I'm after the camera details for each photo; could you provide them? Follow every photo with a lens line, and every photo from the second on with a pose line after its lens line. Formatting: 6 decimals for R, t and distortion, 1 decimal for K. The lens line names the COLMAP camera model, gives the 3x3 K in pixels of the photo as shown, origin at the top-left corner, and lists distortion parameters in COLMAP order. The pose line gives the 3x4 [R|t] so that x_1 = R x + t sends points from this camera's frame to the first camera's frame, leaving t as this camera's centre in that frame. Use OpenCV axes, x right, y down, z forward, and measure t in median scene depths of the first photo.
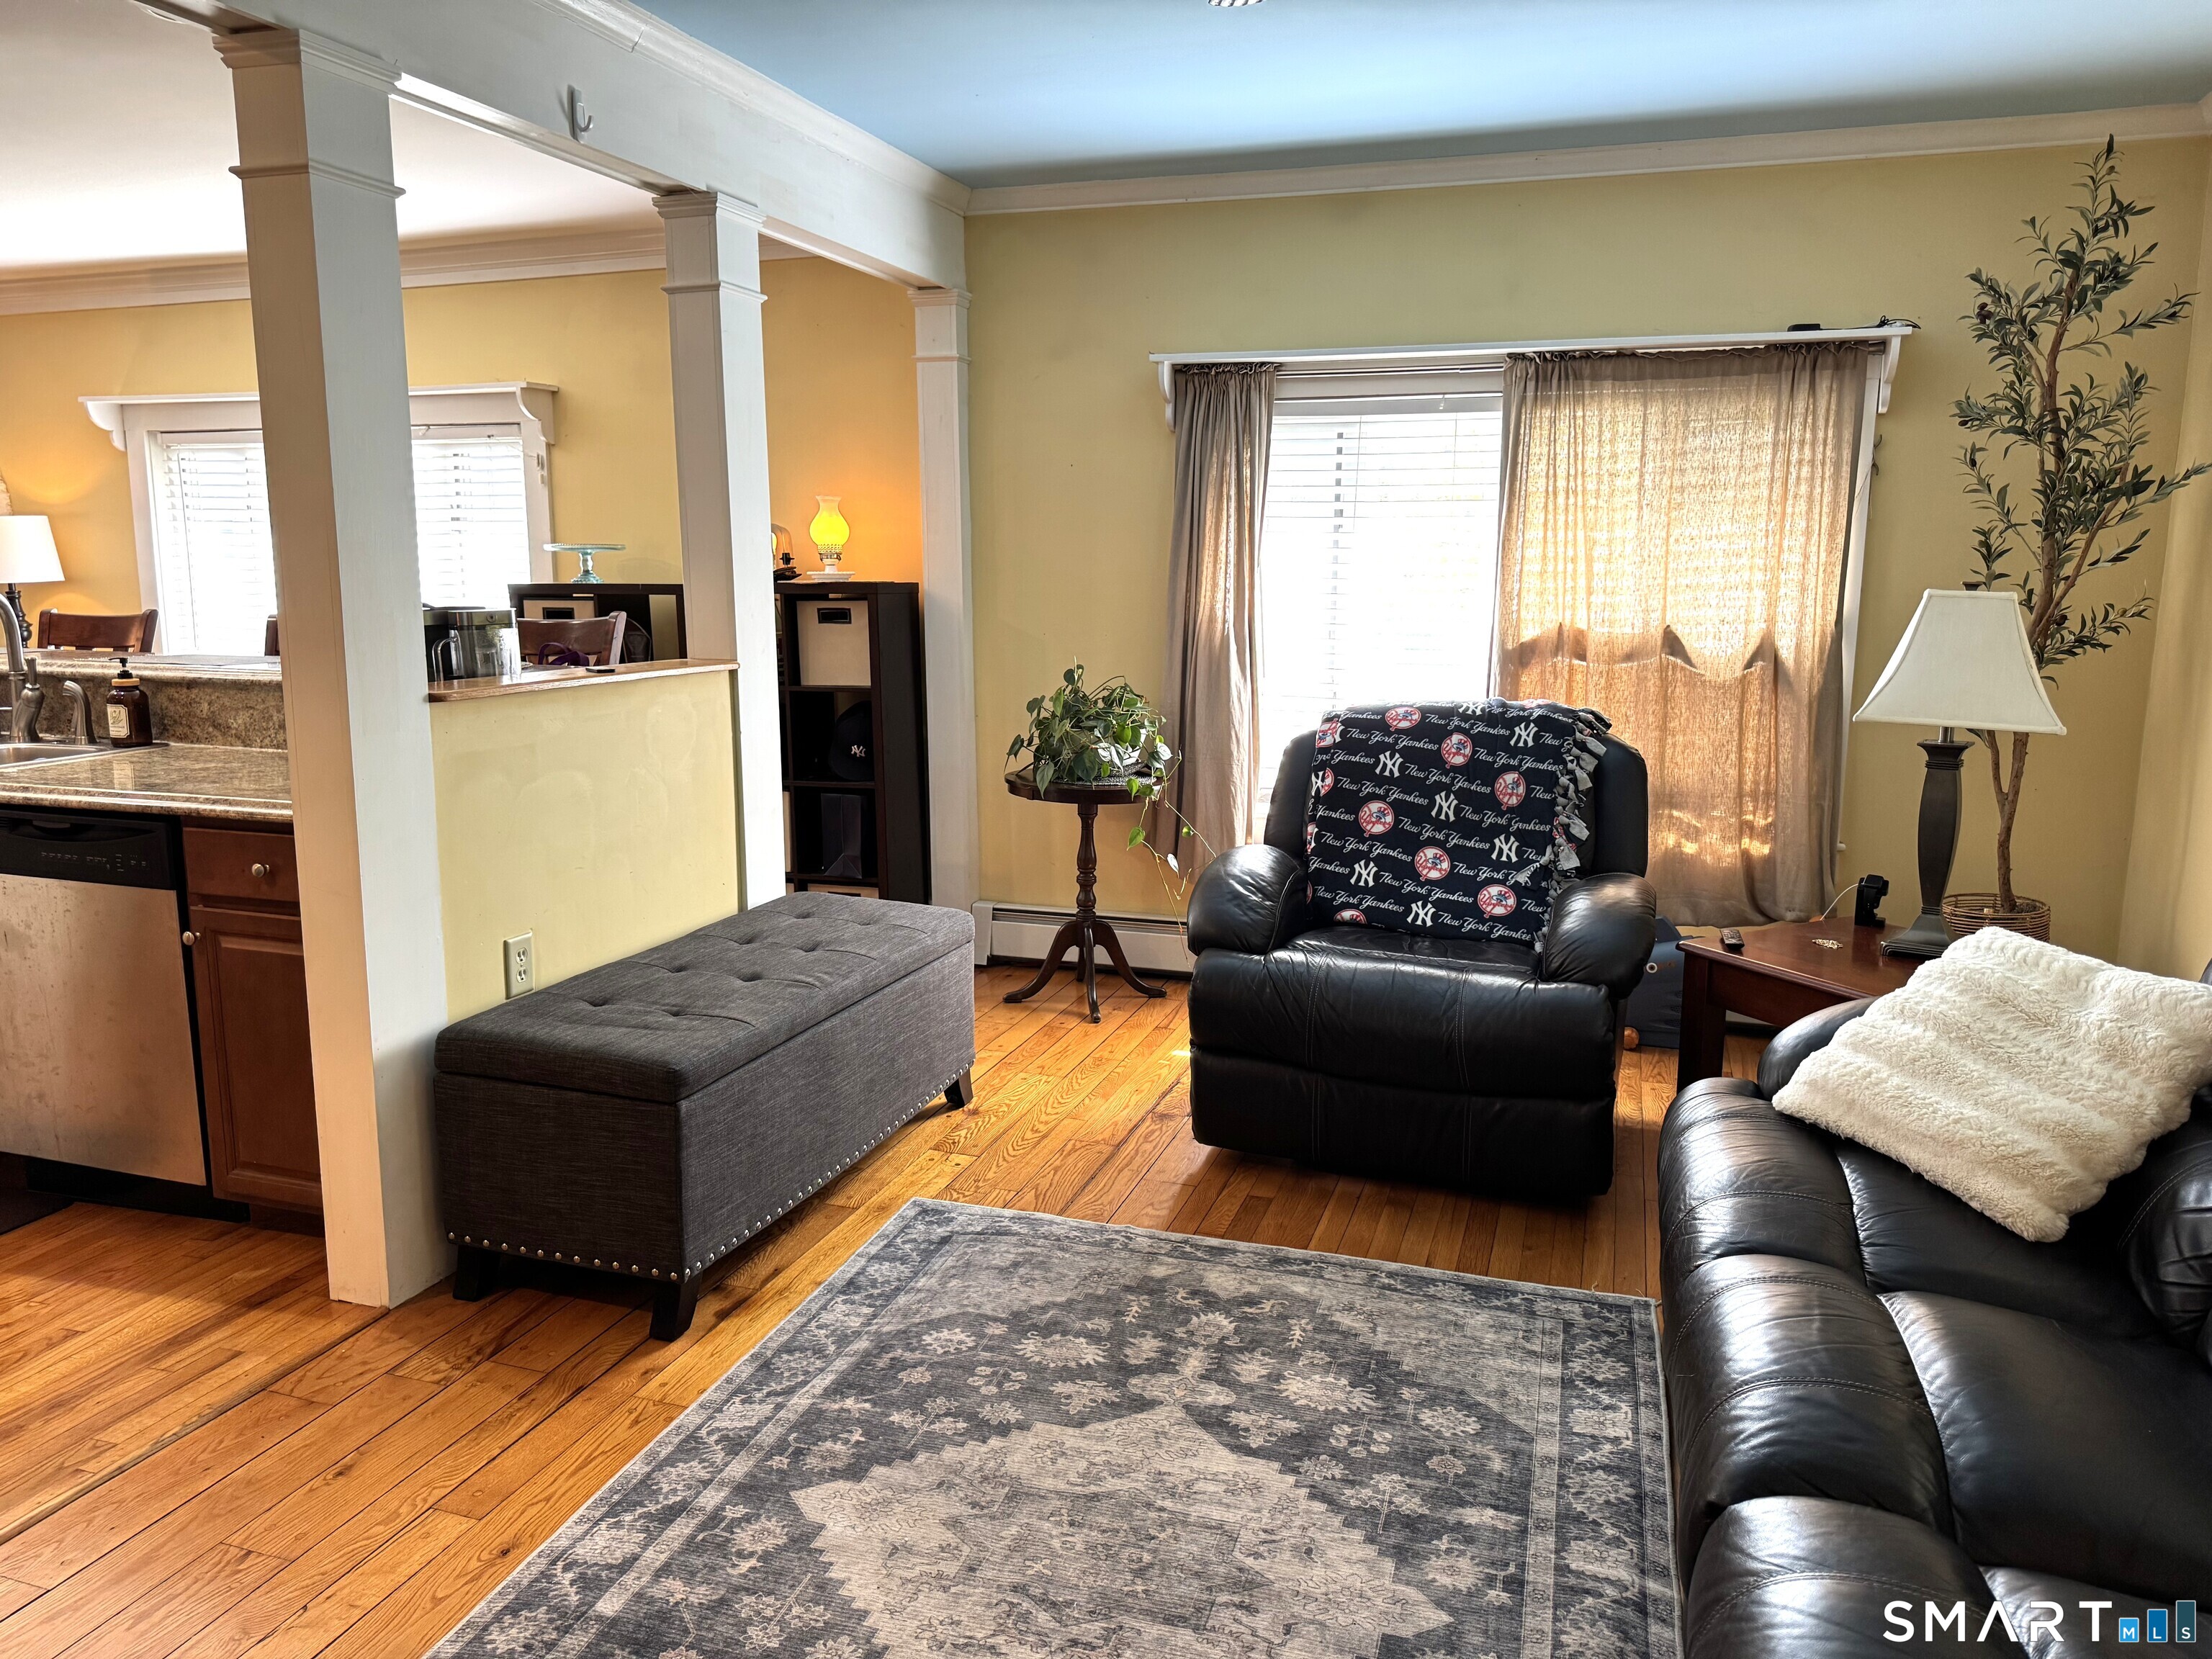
lens RADIAL K [[1573.1, 0, 1098.6], [0, 1573.1, 834.9], [0, 0, 1]] dist [0.010606, -0.007775]
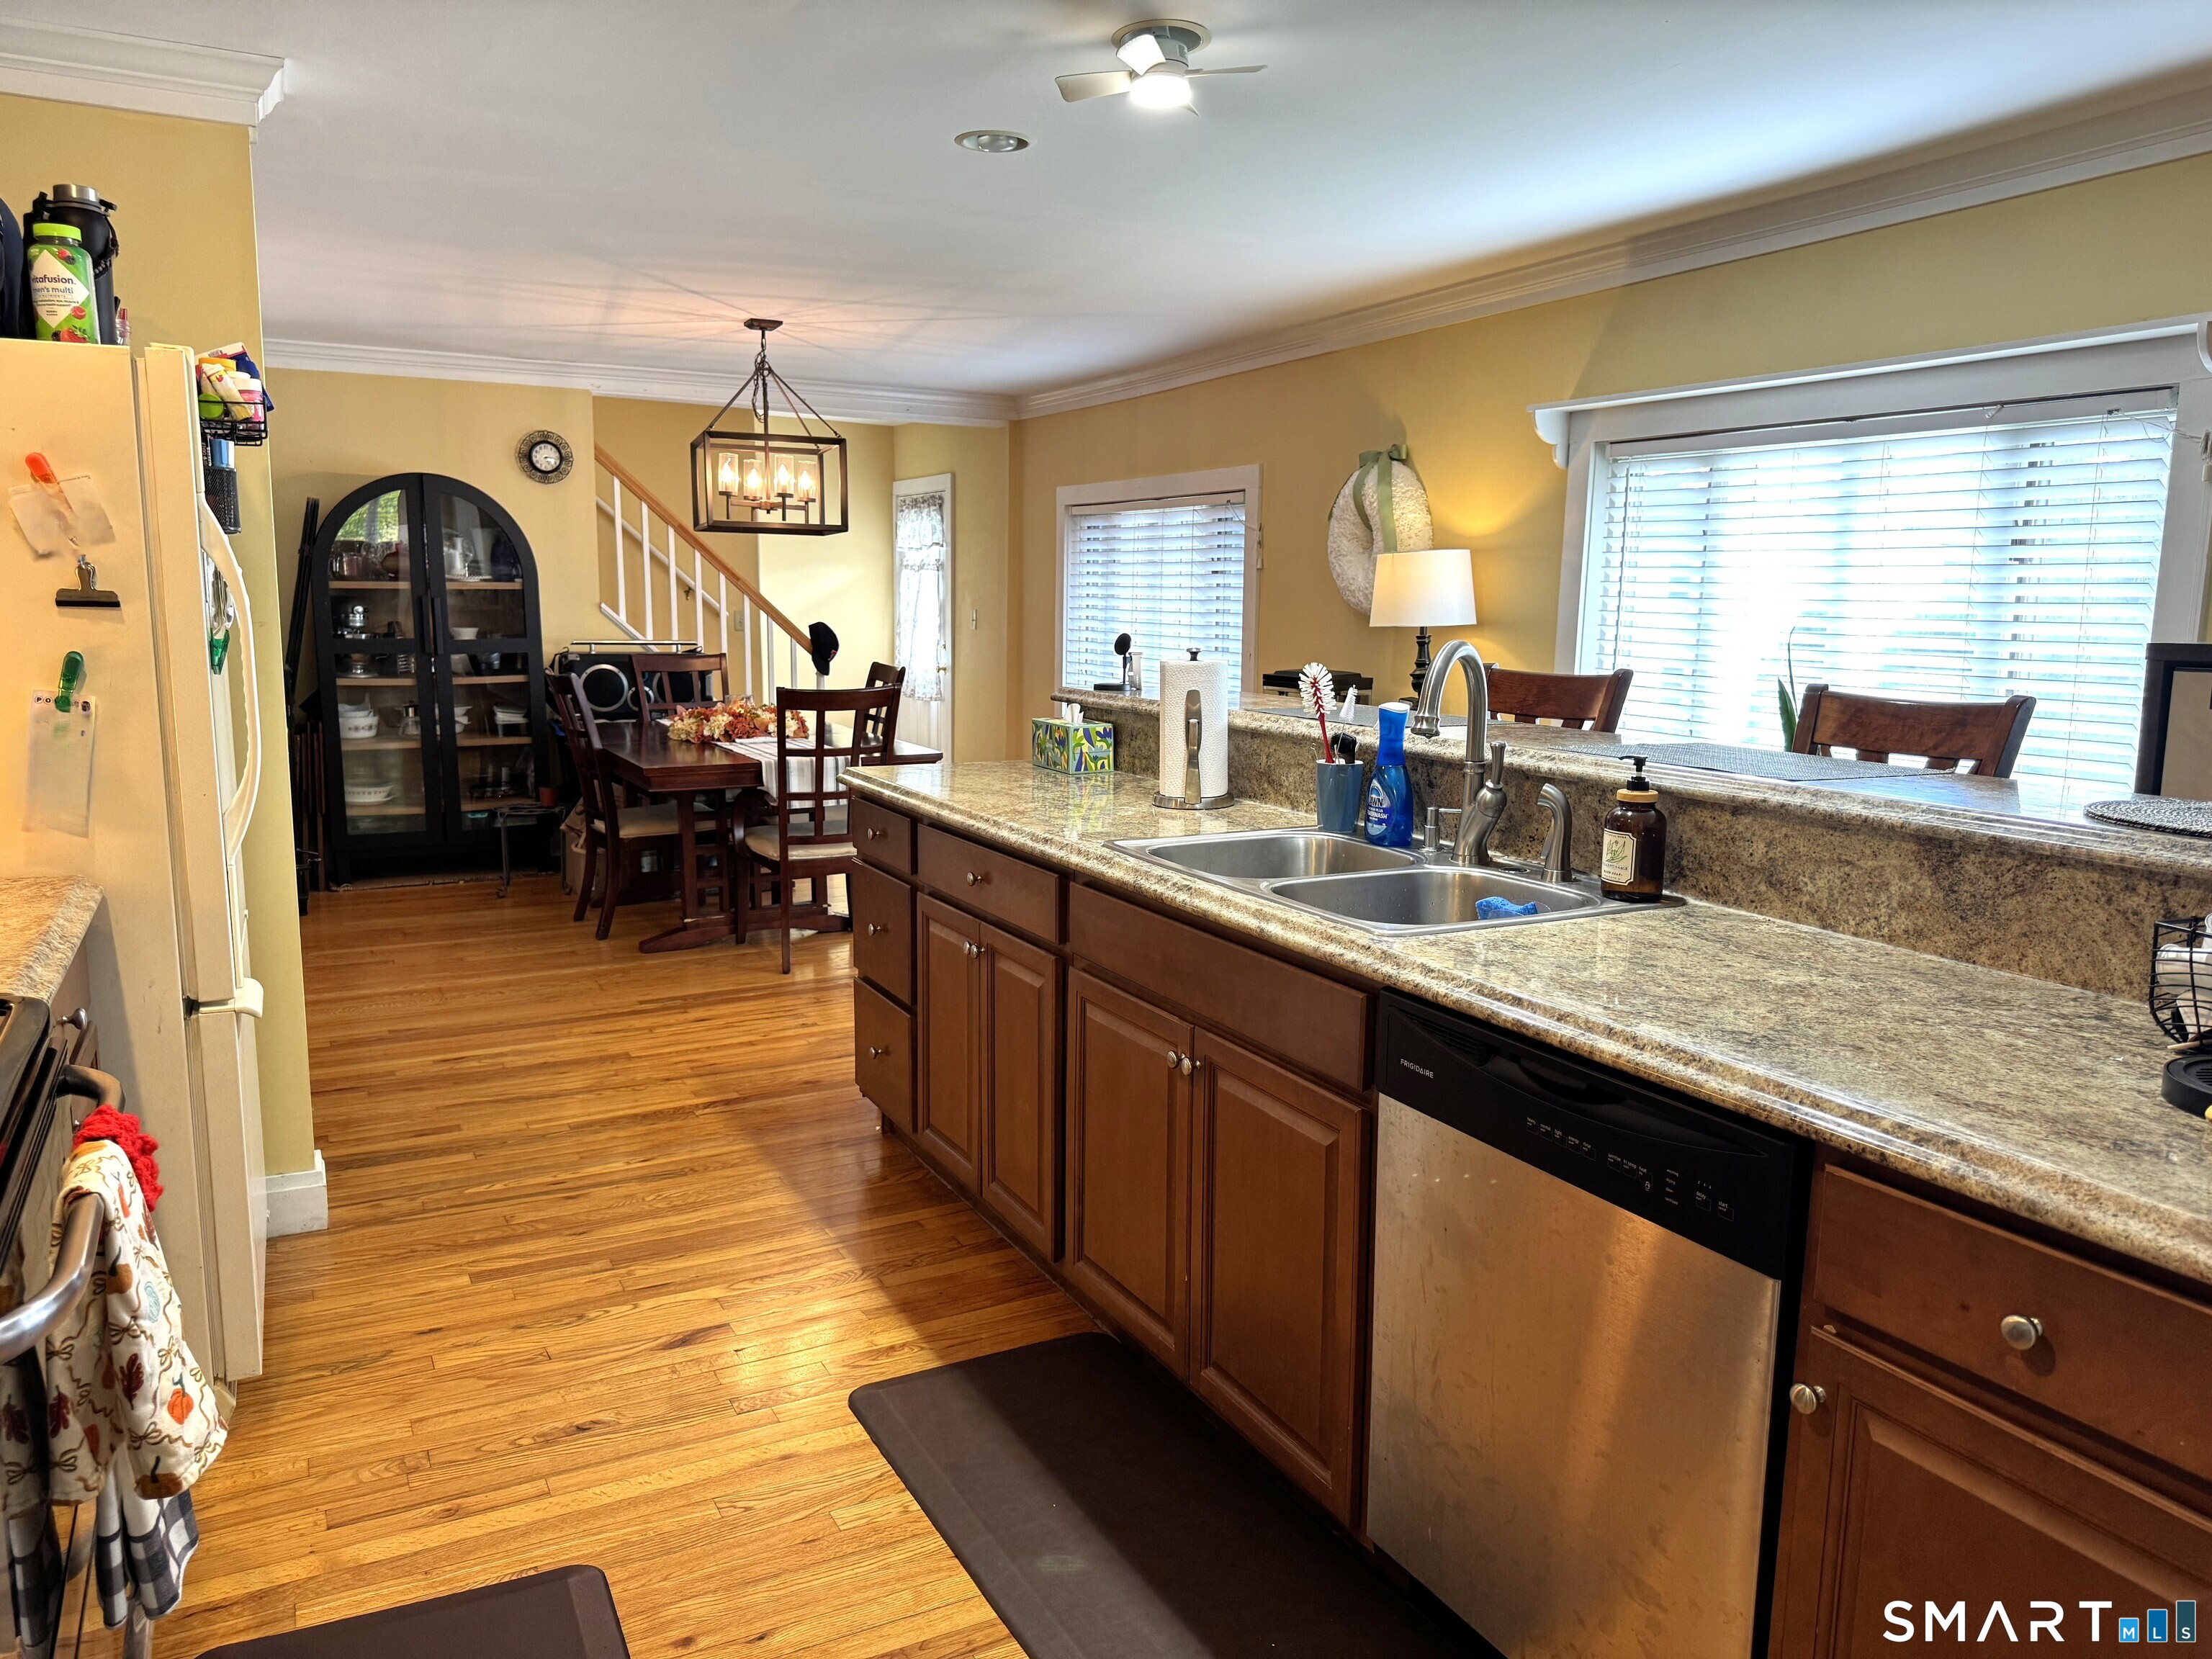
lens RADIAL K [[1573.1, 0, 1104.2], [0, 1573.1, 831.0], [0, 0, 1]] dist [0.010606, -0.007775]
pose [[0.723391, 0.108636, -0.681839, -0.339701], [-0.129730, 0.991341, 0.020313, -0.067207], [0.678142, 0.073761, 0.731220, 0.402521]]
